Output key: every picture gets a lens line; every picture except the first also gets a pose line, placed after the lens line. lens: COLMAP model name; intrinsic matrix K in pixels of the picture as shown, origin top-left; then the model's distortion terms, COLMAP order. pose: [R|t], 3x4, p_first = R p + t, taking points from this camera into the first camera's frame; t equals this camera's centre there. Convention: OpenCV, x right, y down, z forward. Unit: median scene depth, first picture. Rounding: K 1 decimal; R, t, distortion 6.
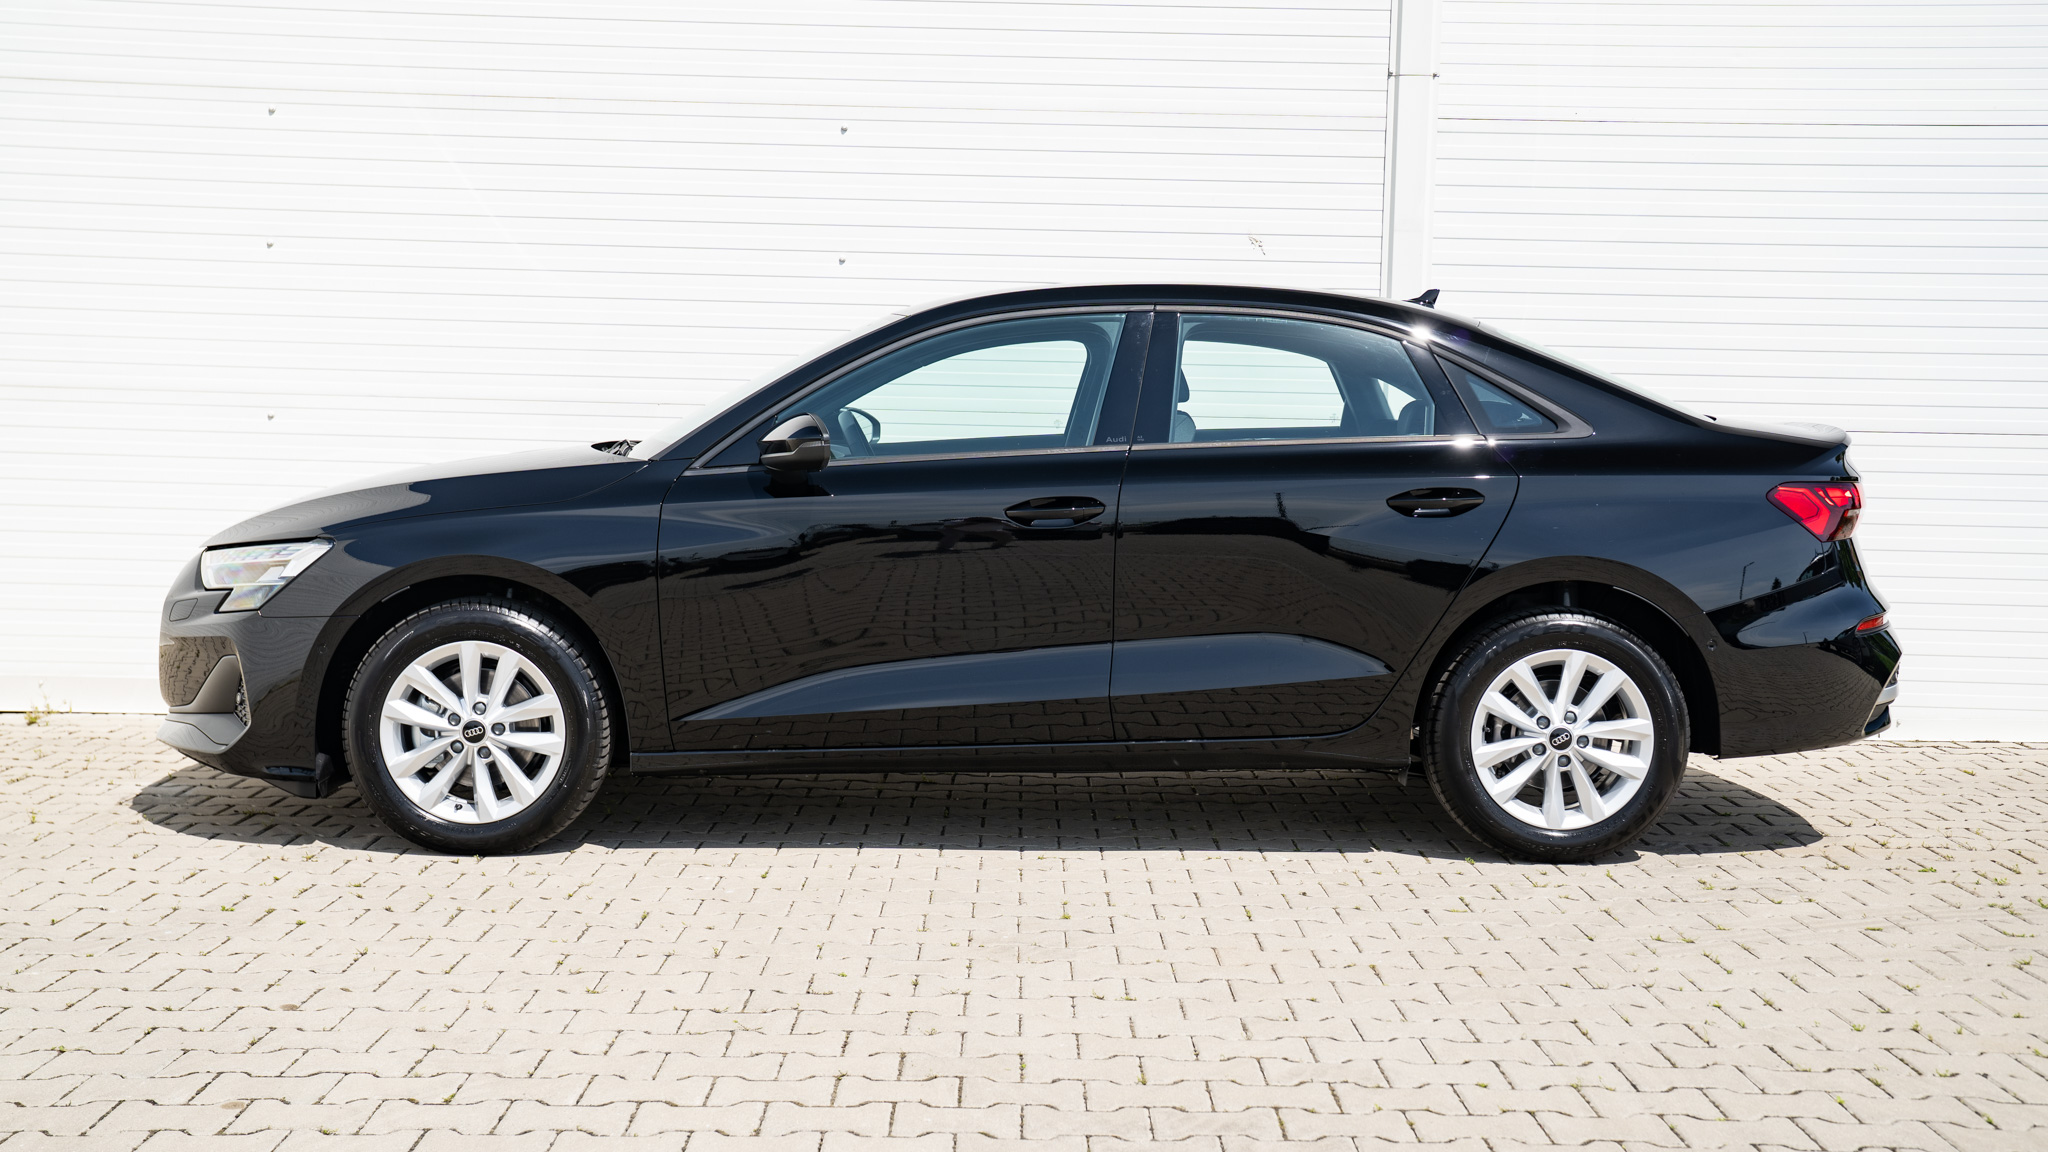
lens RADIAL K [[2424.1, 0, 1004.5], [0, 2424.1, 574.9], [0, 0, 1]] dist [0.059963, 0.000000]
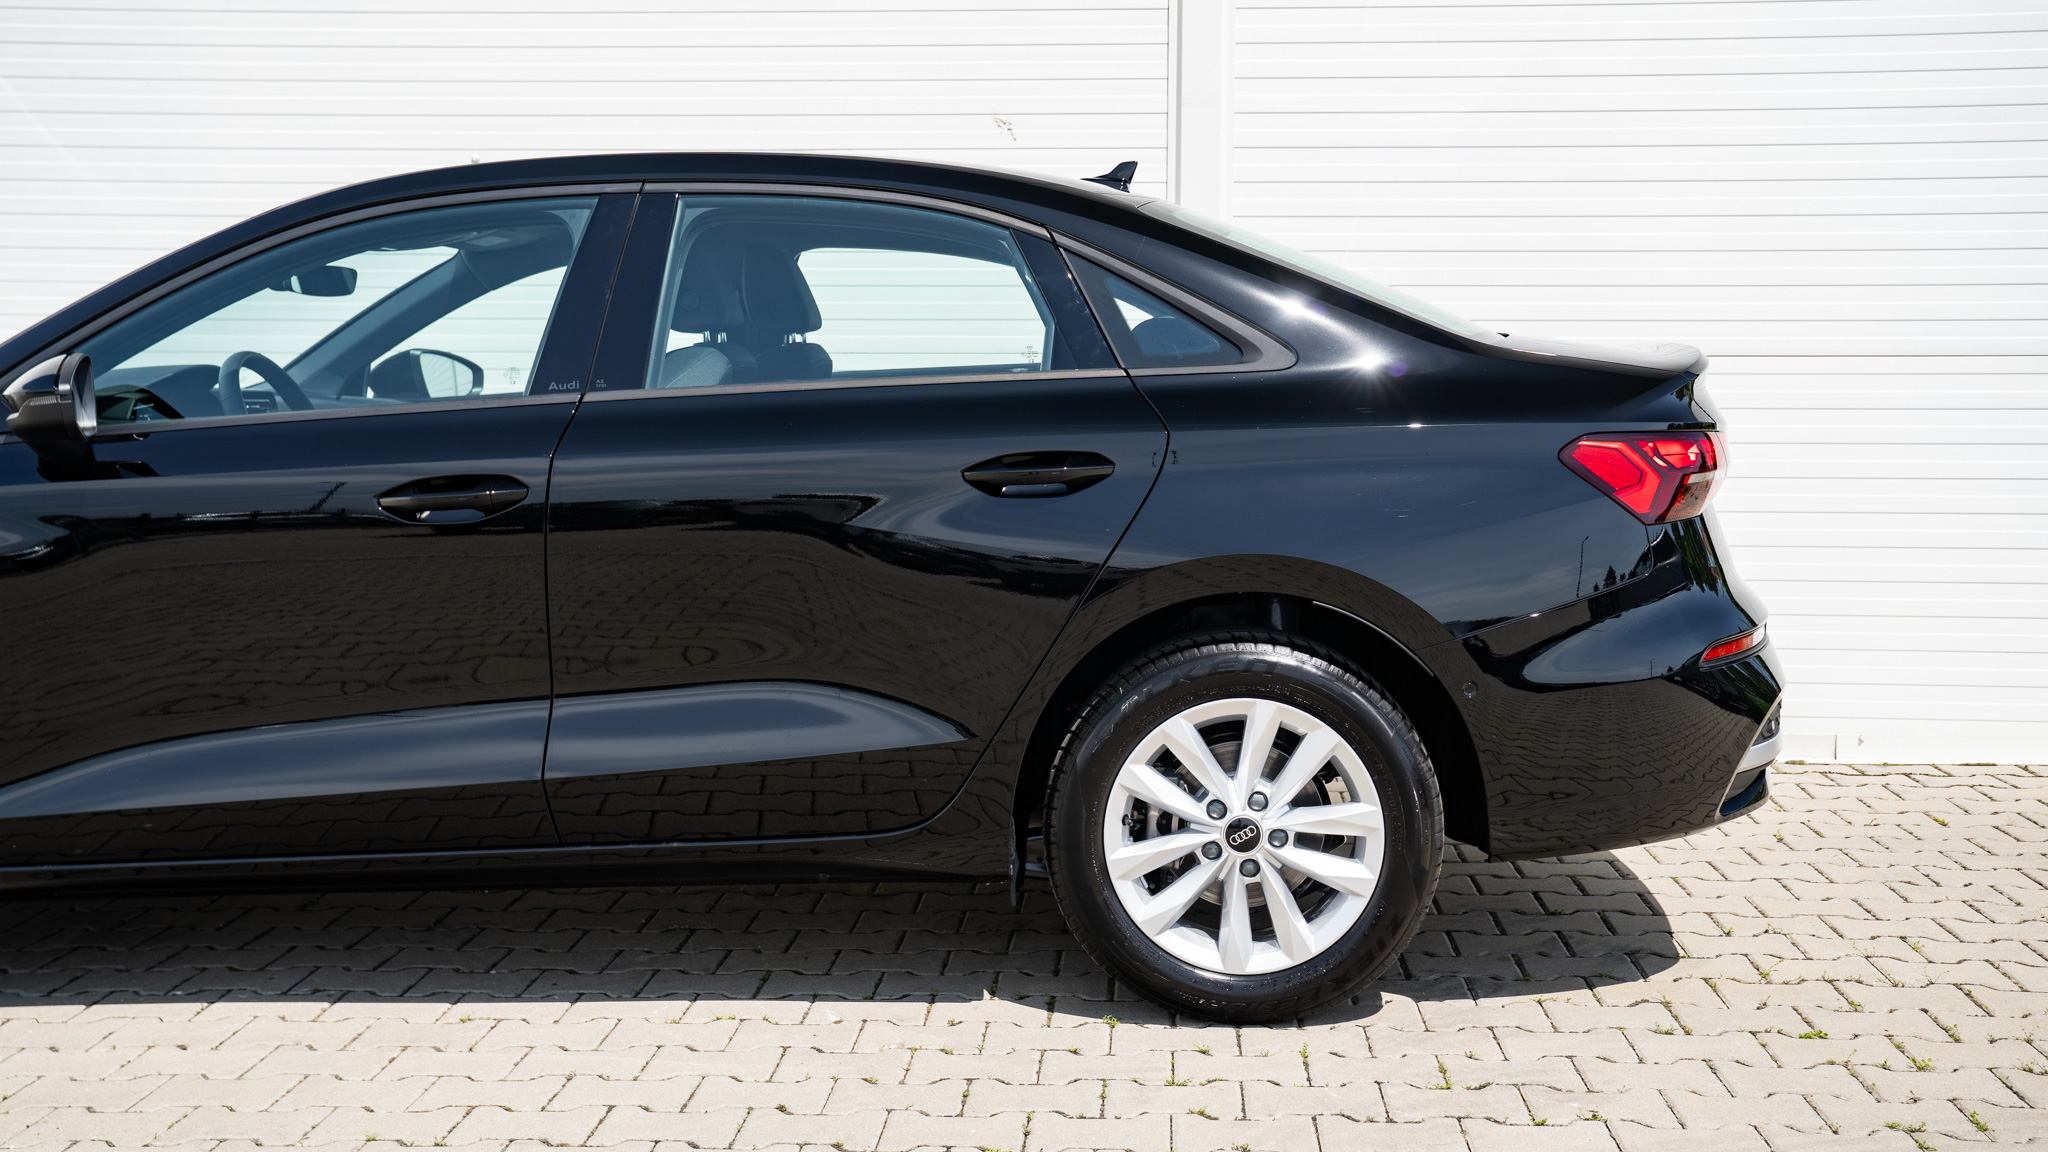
lens RADIAL K [[2352.3, 0, 1000.0], [0, 2352.3, 518.0], [0, 0, 1]] dist [0.045617, 0.000000]
pose [[0.998777, -0.015940, -0.046806, 0.200610], [0.015964, 0.999873, 0.000139, -0.018783], [0.046797, -0.000886, 0.998904, 0.379719]]
